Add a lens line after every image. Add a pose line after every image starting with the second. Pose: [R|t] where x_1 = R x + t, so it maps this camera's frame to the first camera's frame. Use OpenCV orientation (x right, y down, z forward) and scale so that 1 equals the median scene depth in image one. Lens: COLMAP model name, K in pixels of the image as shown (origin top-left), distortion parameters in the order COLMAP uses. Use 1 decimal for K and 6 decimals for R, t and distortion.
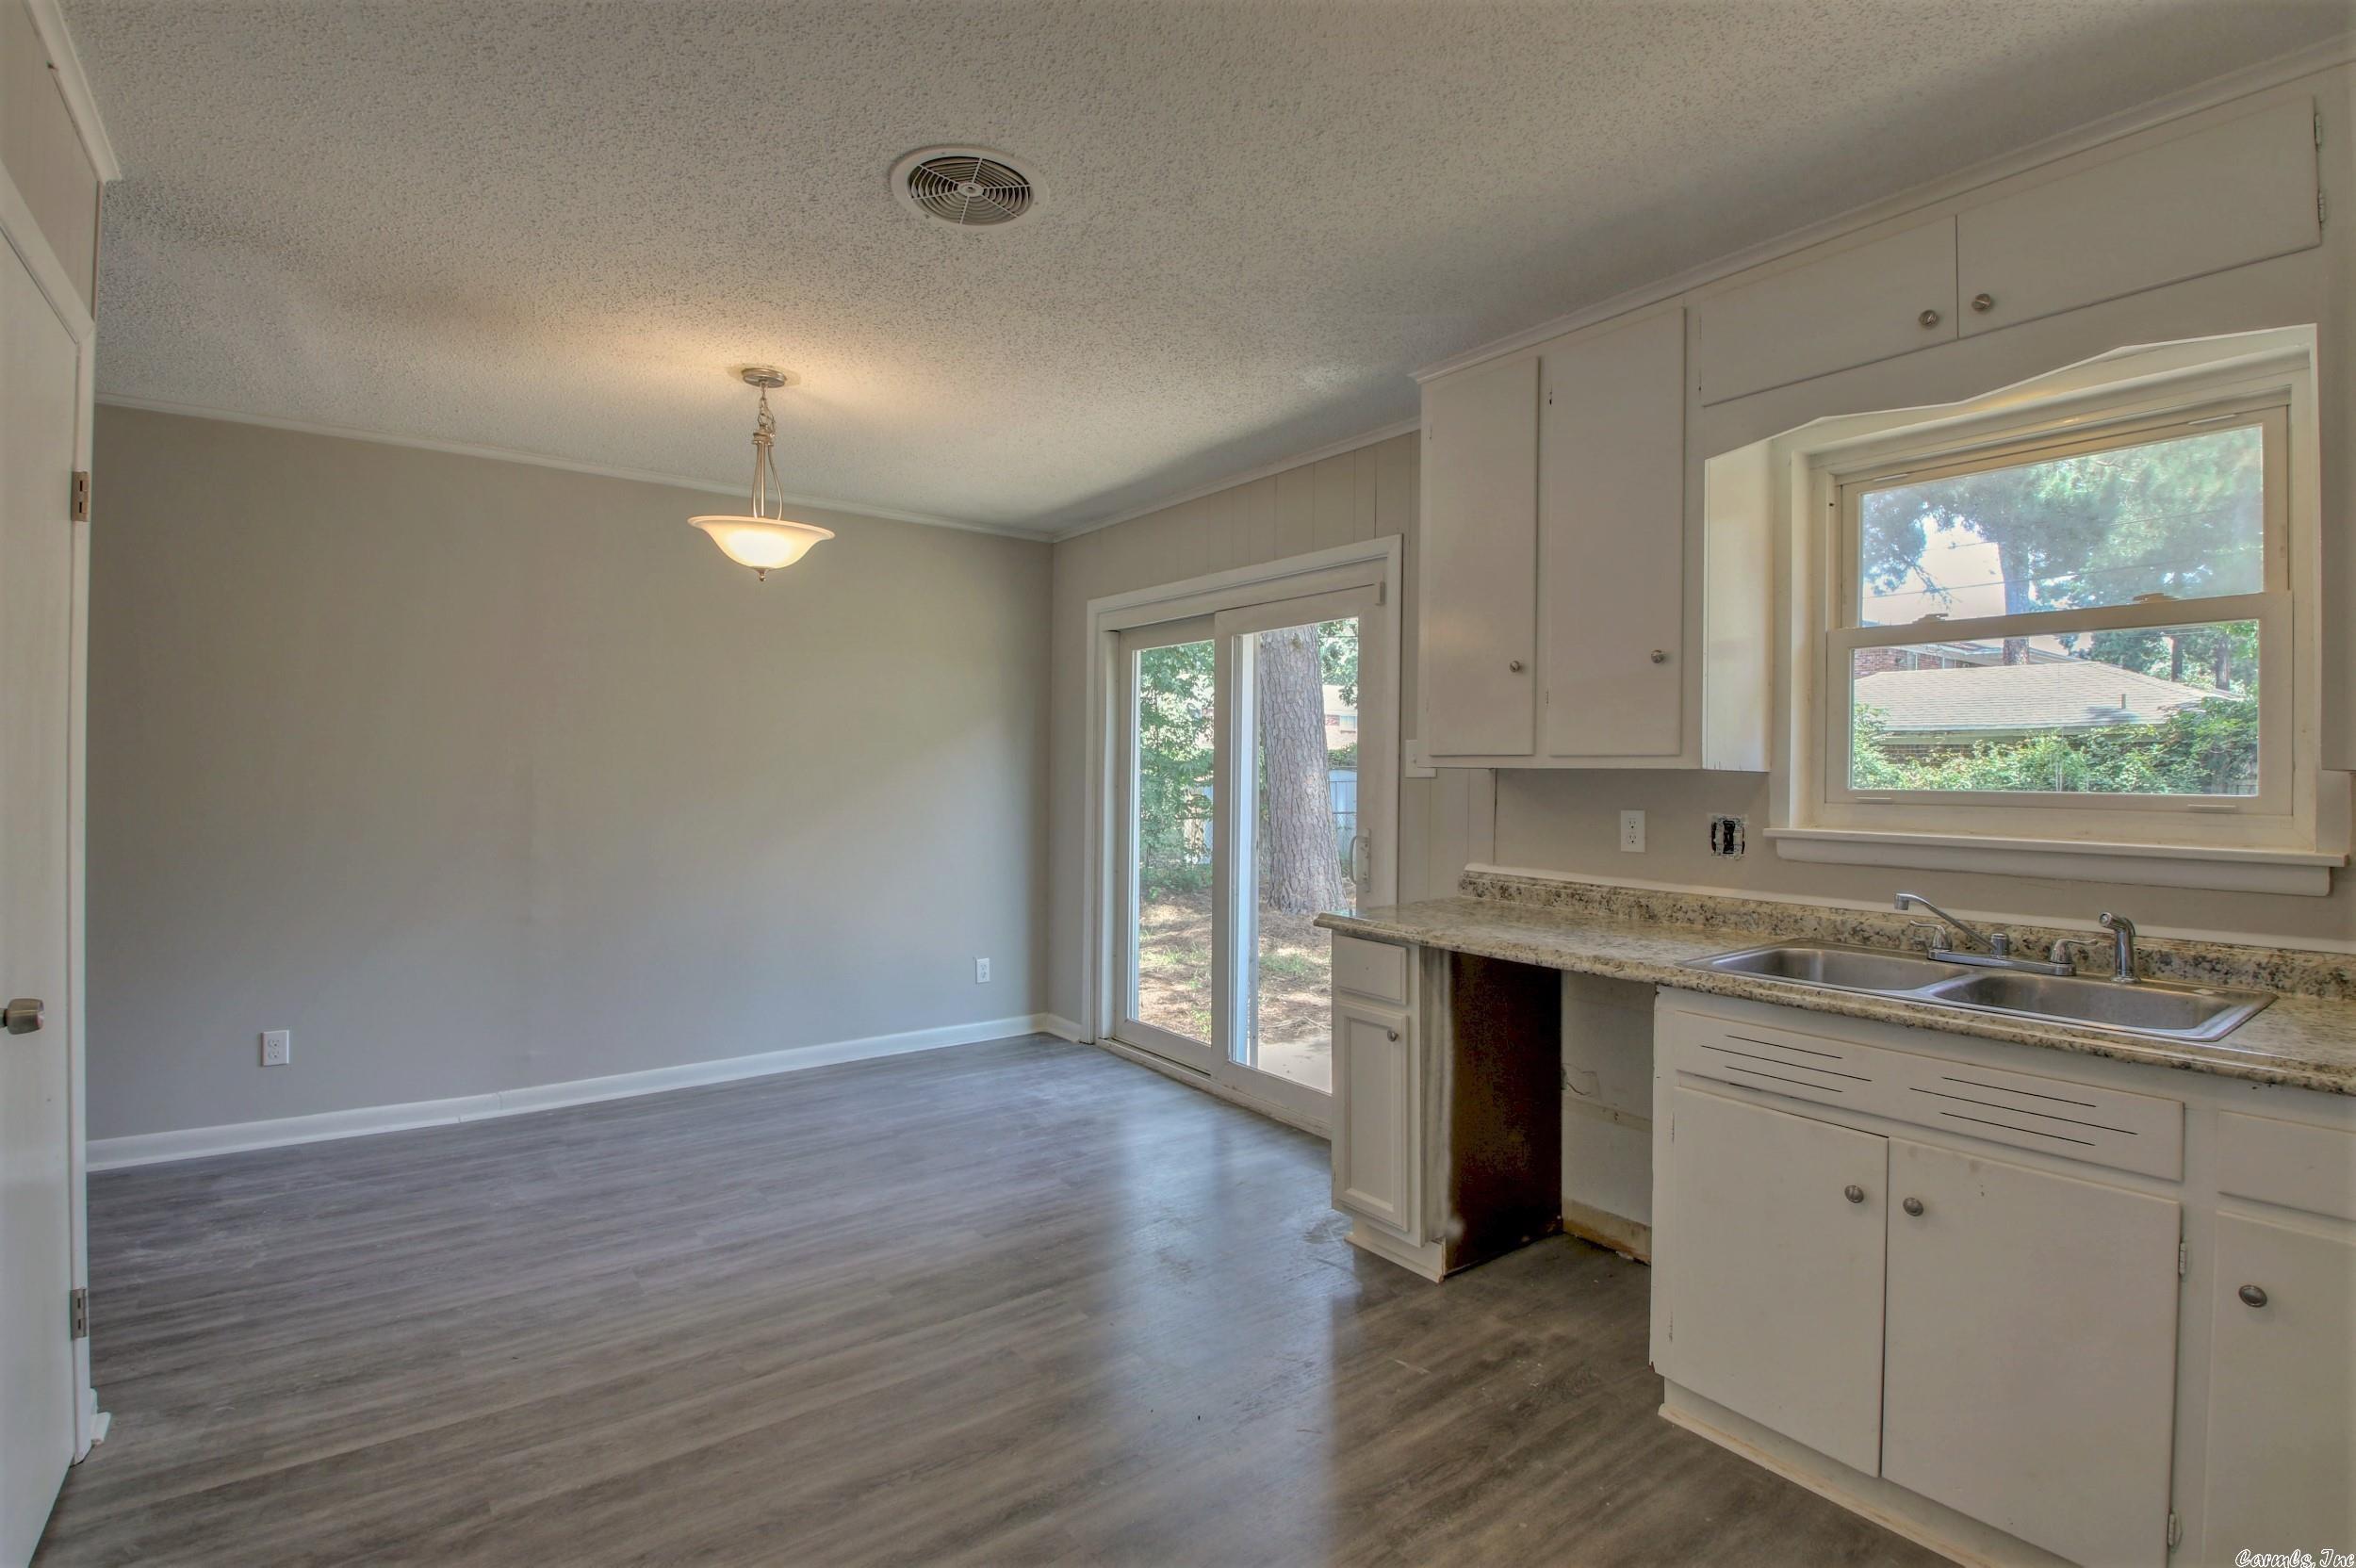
lens RADIAL K [[1101.0, 0, 1168.9], [0, 1101.0, 775.5], [0, 0, 1]] dist [0.013294, -0.025274]
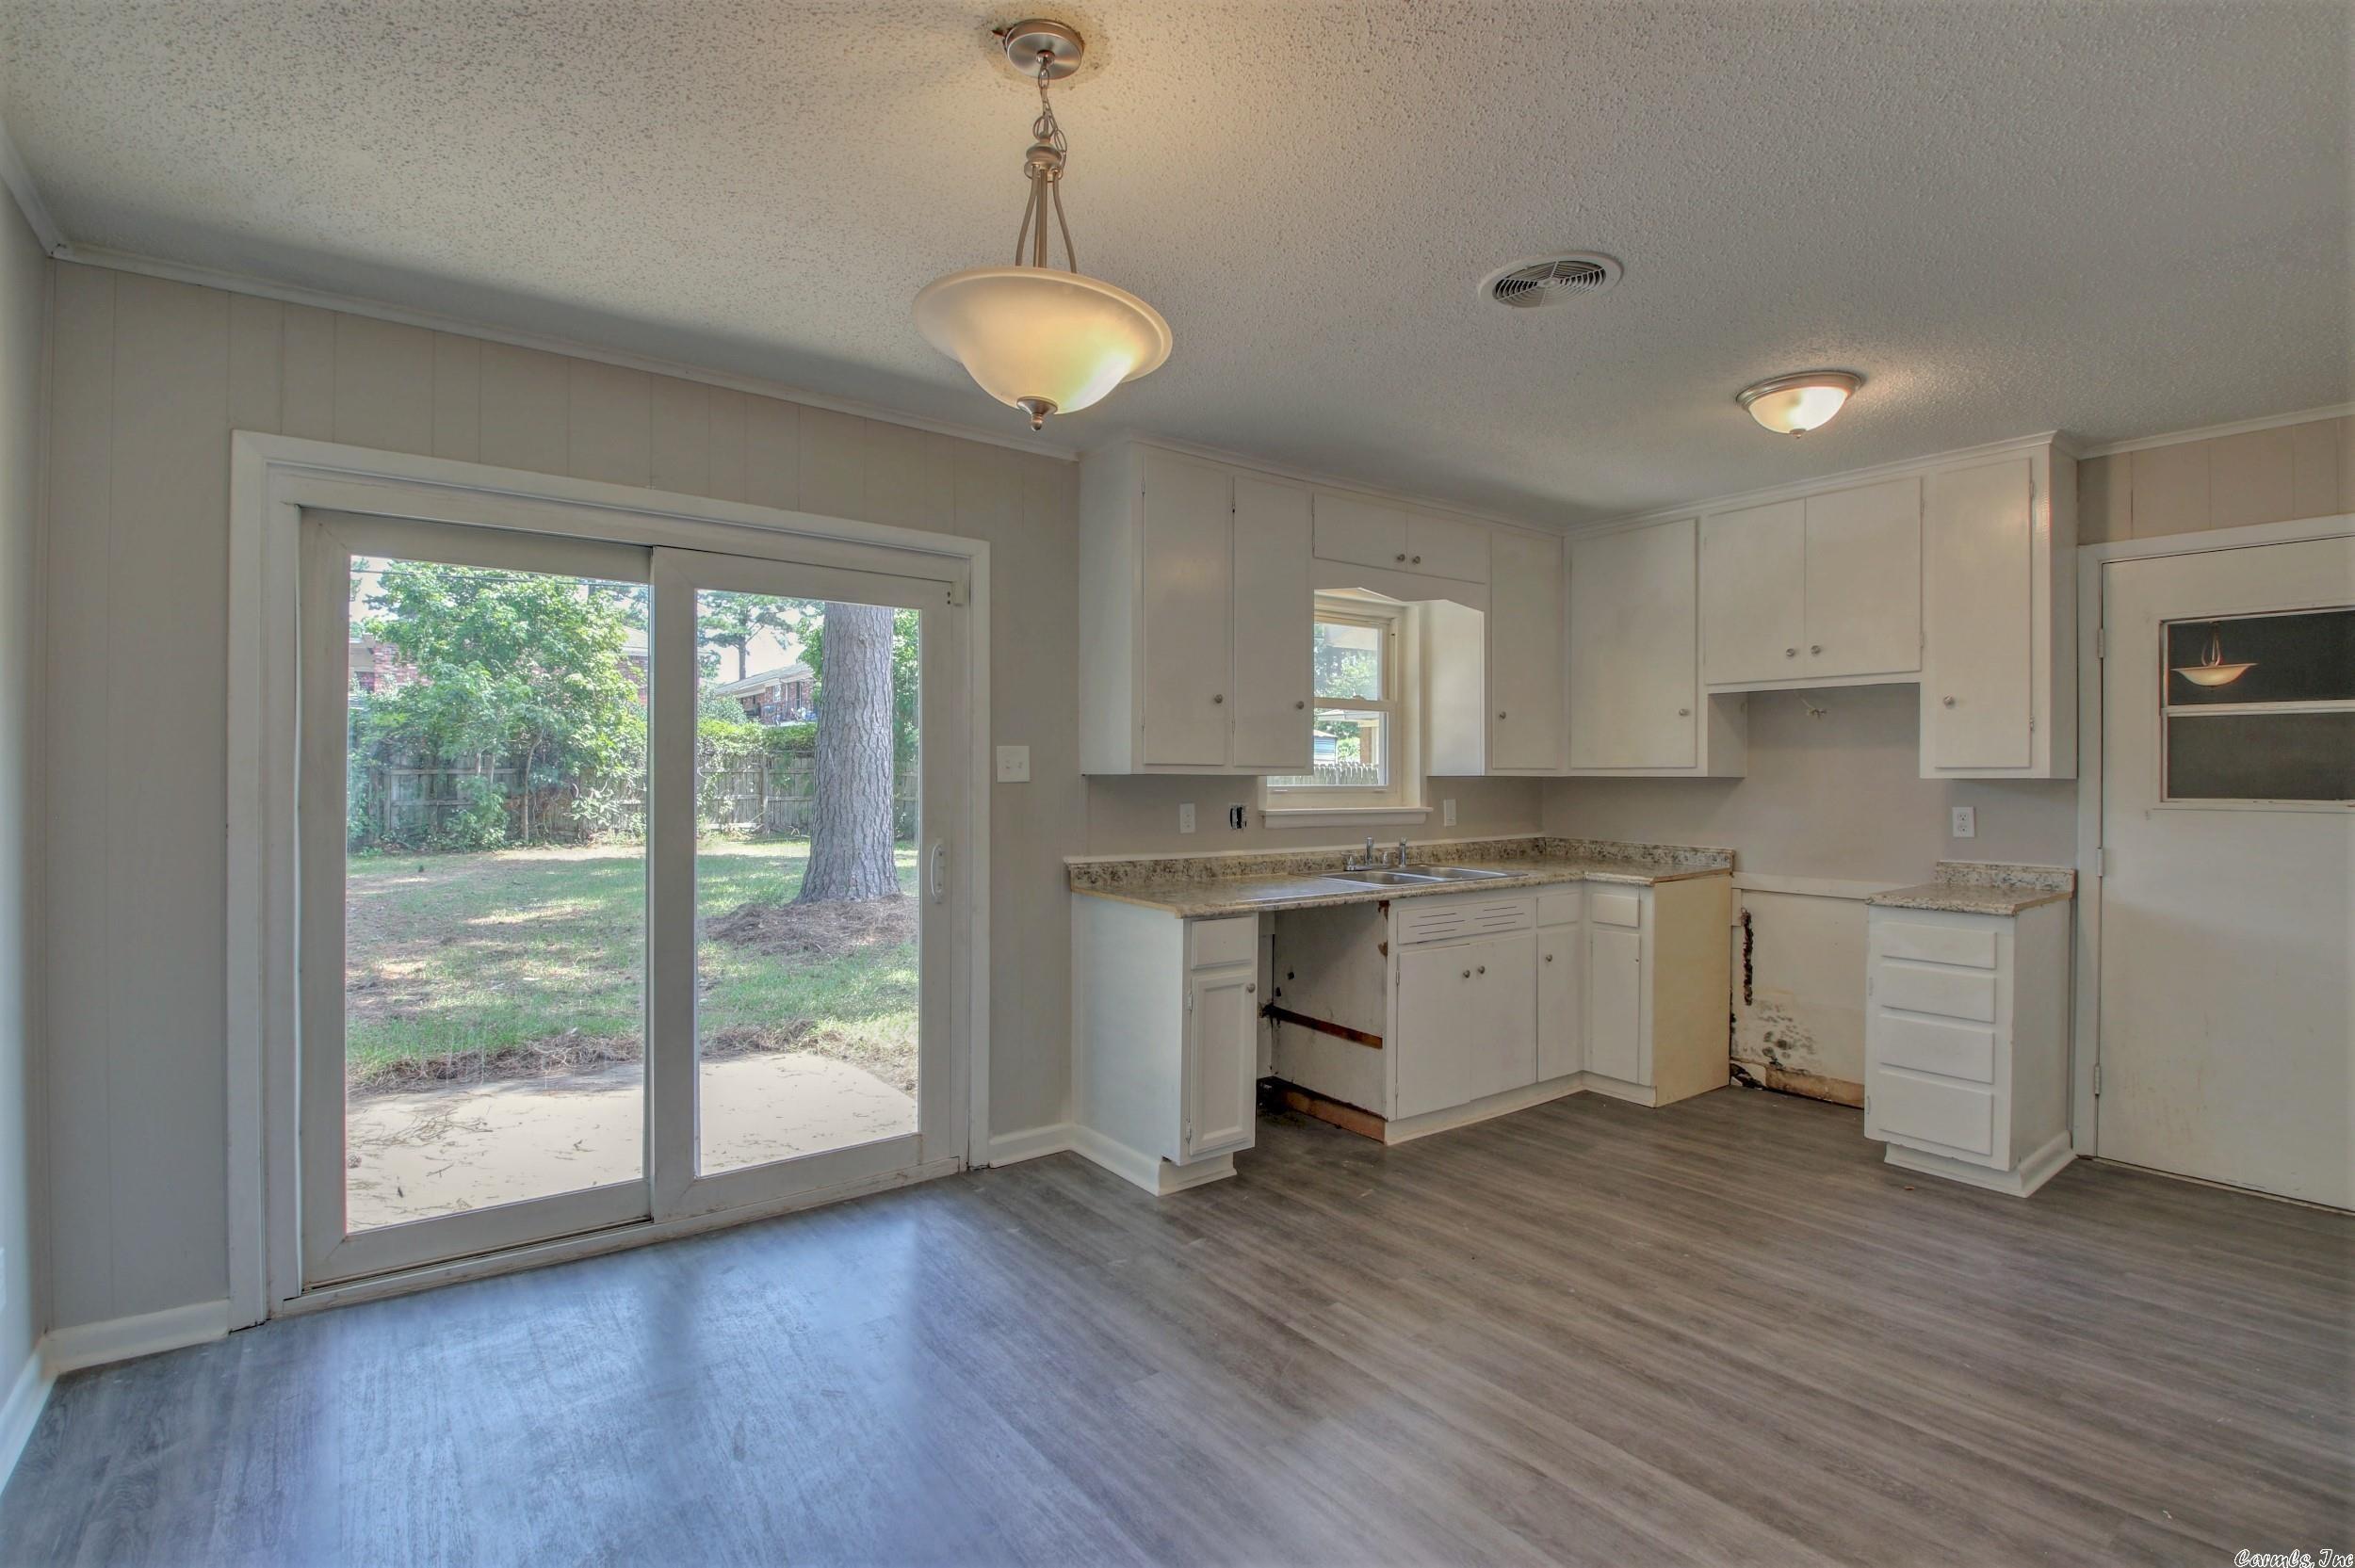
lens RADIAL K [[1100.4, 0, 1168.4], [0, 1100.4, 775.5], [0, 0, 1]] dist [0.013294, -0.025274]
pose [[-0.002962, -0.008526, 0.999959, -1.107792], [-0.000562, 0.999964, 0.008524, -0.018066], [-0.999995, -0.000537, -0.002966, 1.156615]]
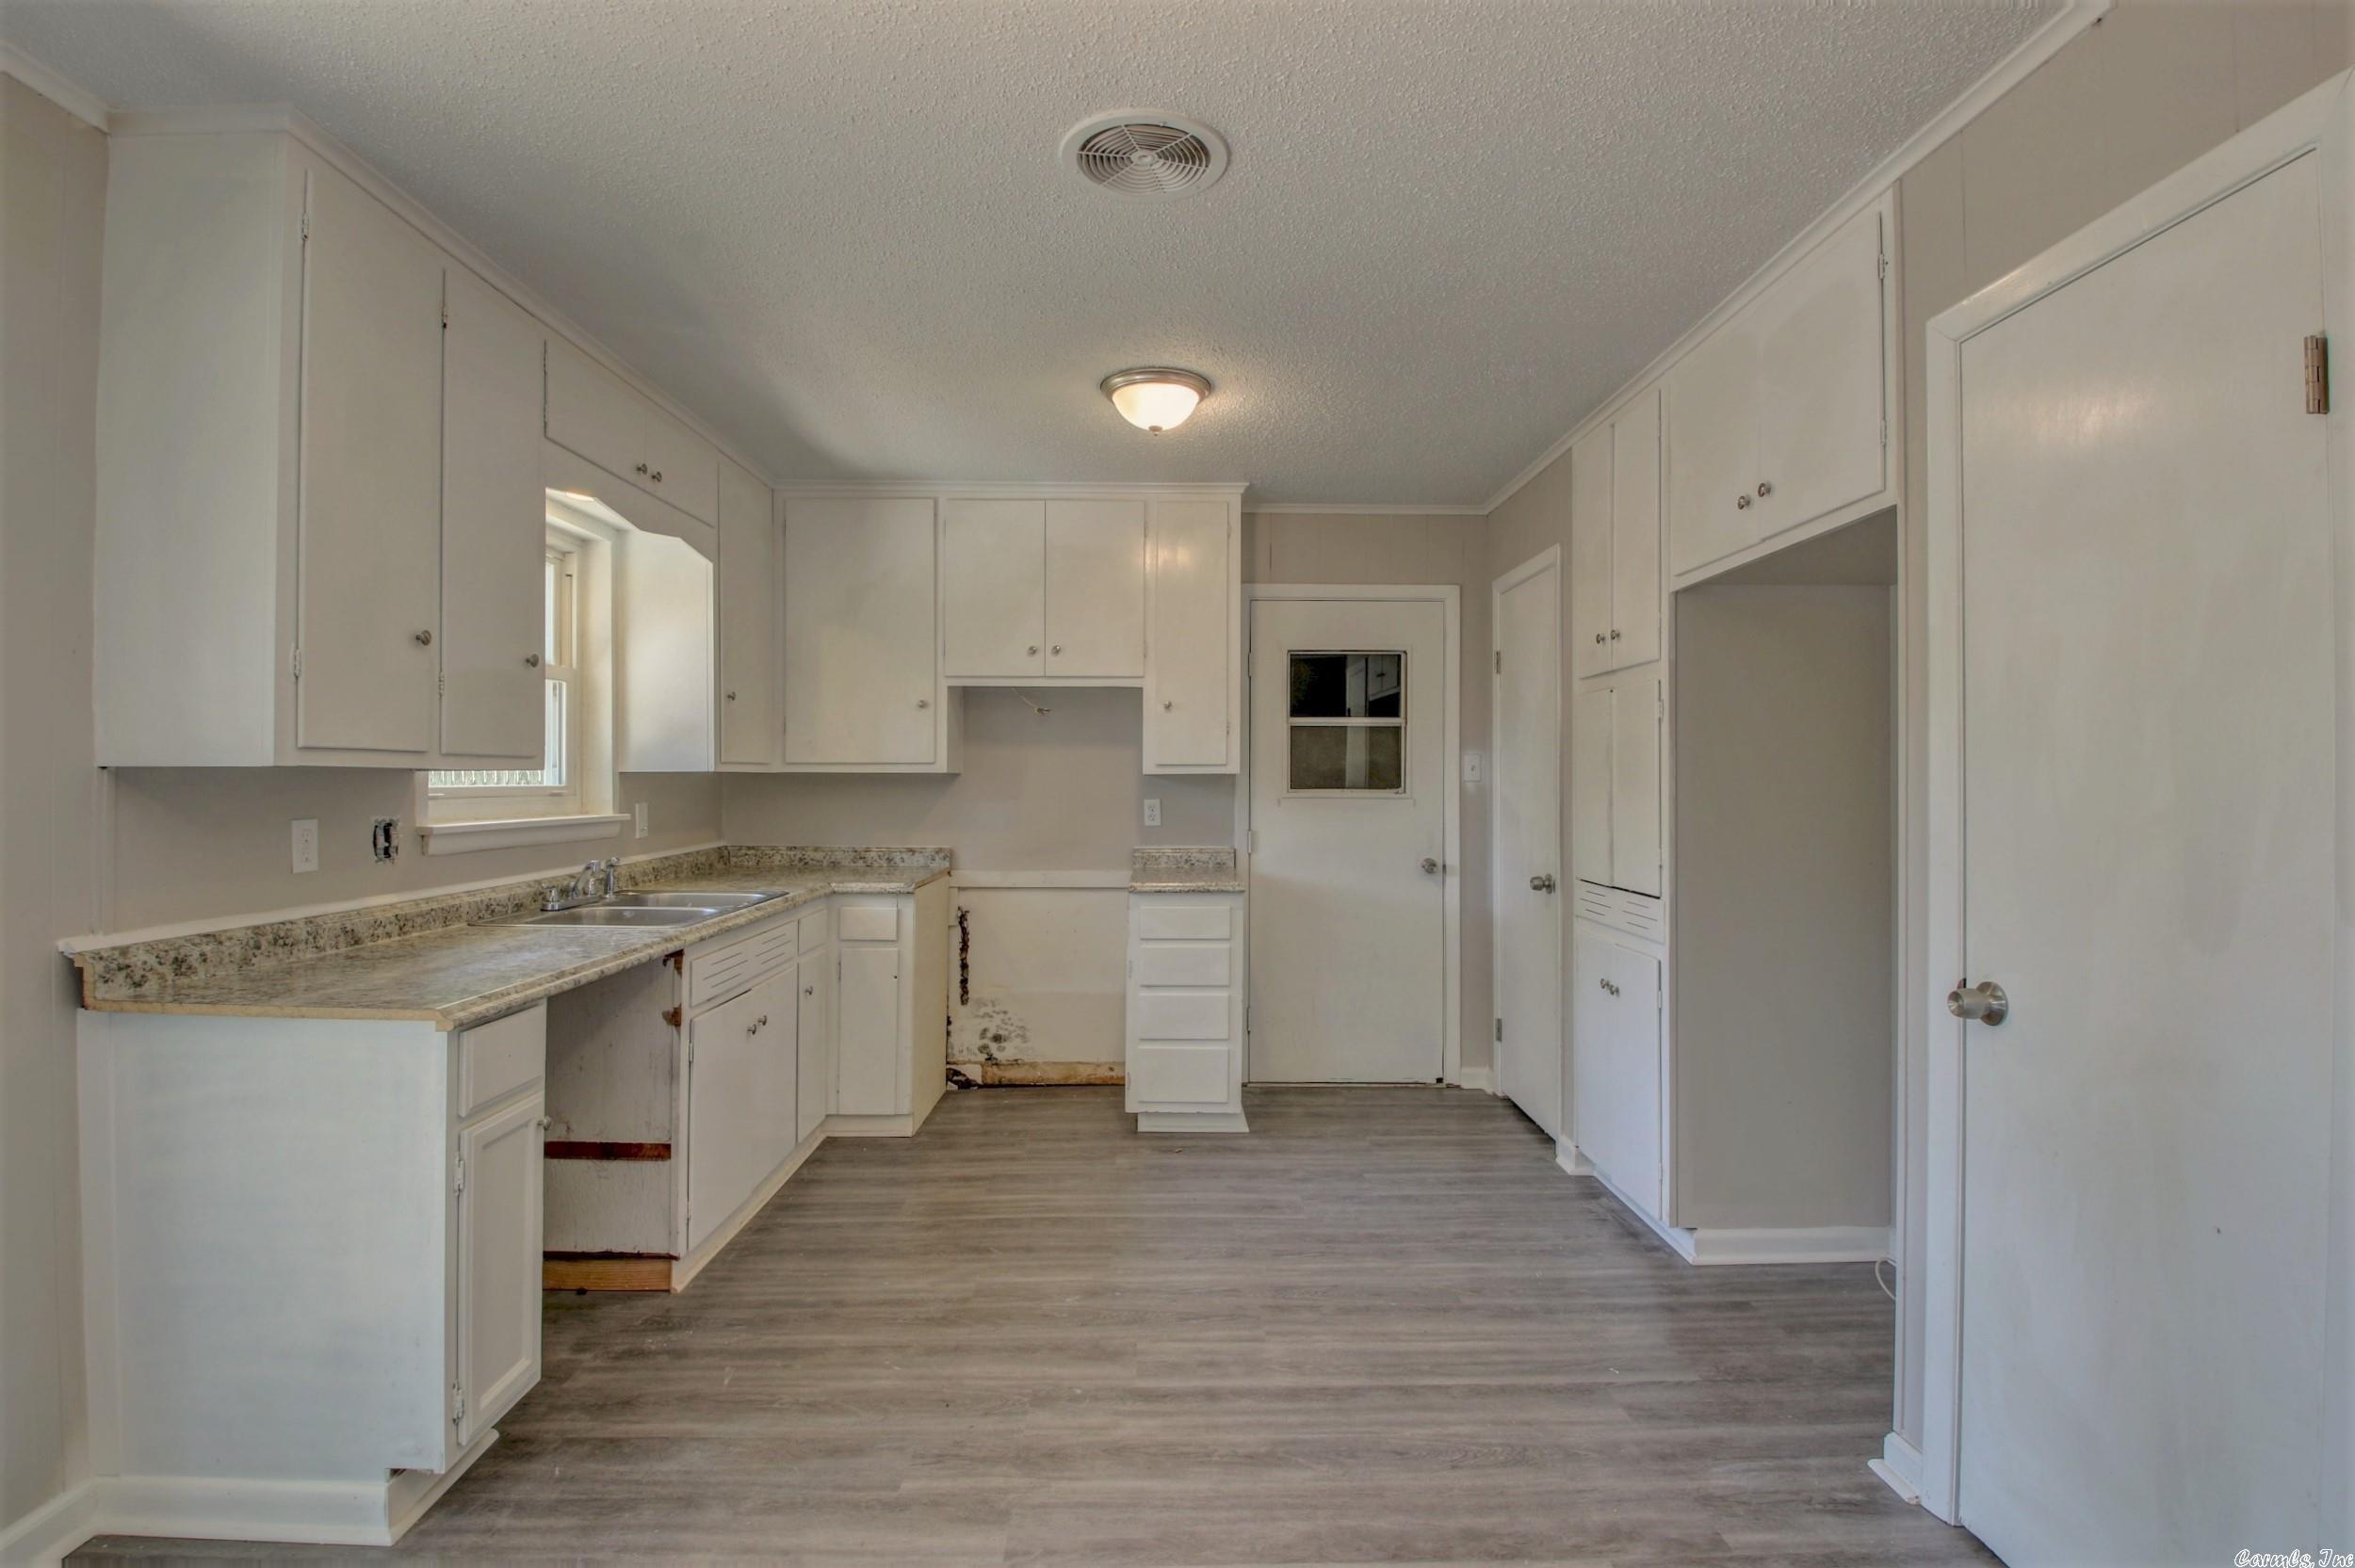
lens RADIAL K [[1094.9, 0, 1179.5], [0, 1094.9, 774.2], [0, 0, 1]] dist [0.022094, -0.035778]
pose [[-0.812187, -0.009152, 0.583326, -0.621214], [-0.007315, 0.999958, 0.005504, -0.011468], [-0.583352, 0.000203, -0.812220, 1.431318]]
